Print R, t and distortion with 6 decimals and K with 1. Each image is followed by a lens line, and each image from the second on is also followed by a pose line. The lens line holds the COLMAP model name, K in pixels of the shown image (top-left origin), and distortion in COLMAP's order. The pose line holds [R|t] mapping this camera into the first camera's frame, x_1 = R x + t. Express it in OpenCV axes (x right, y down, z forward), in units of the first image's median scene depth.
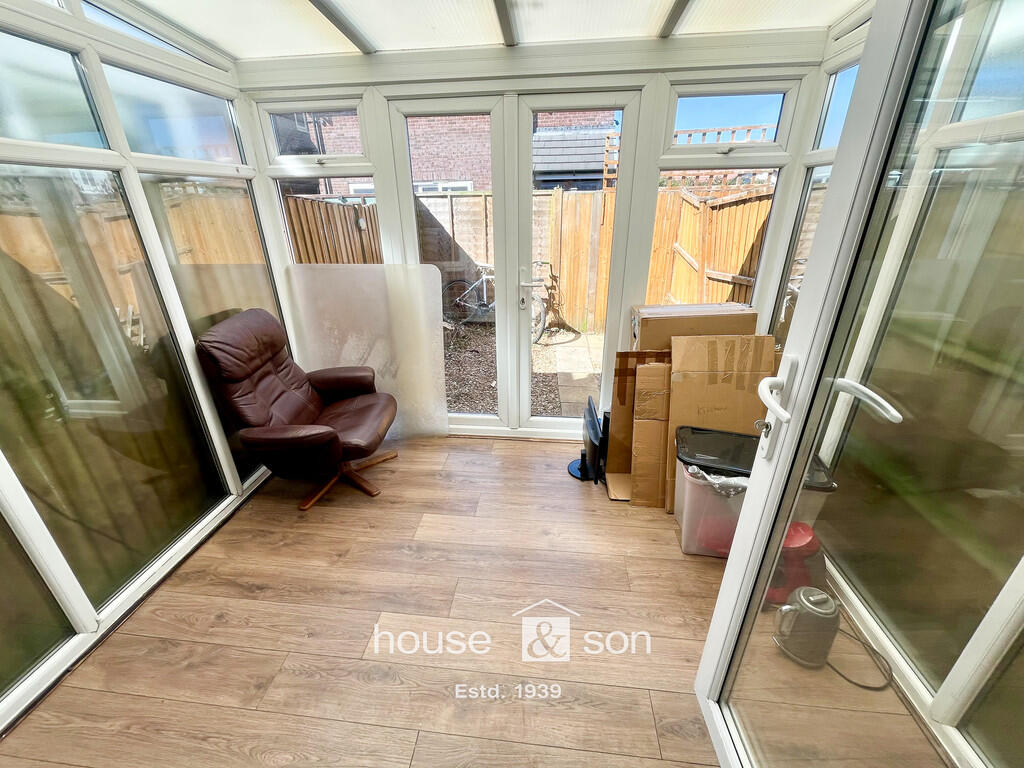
lens RADIAL K [[415.4, 0, 511.3], [0, 415.4, 384.9], [0, 0, 1]] dist [-0.002583, 0.000083]
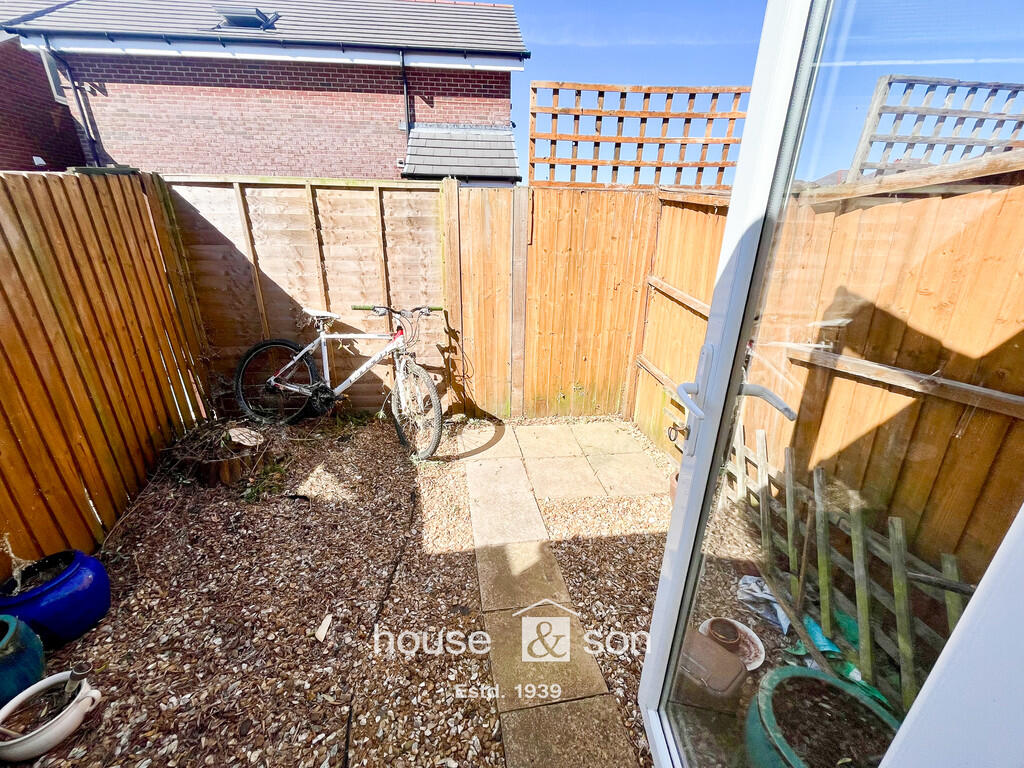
lens RADIAL K [[415.4, 0, 509.6], [0, 415.4, 385.9], [0, 0, 1]] dist [-0.002583, 0.000083]
pose [[0.970184, -0.061561, 0.234421, 0.039454], [0.071744, 0.996803, -0.035153, -0.157138], [-0.231507, 0.050923, 0.971499, 0.417419]]
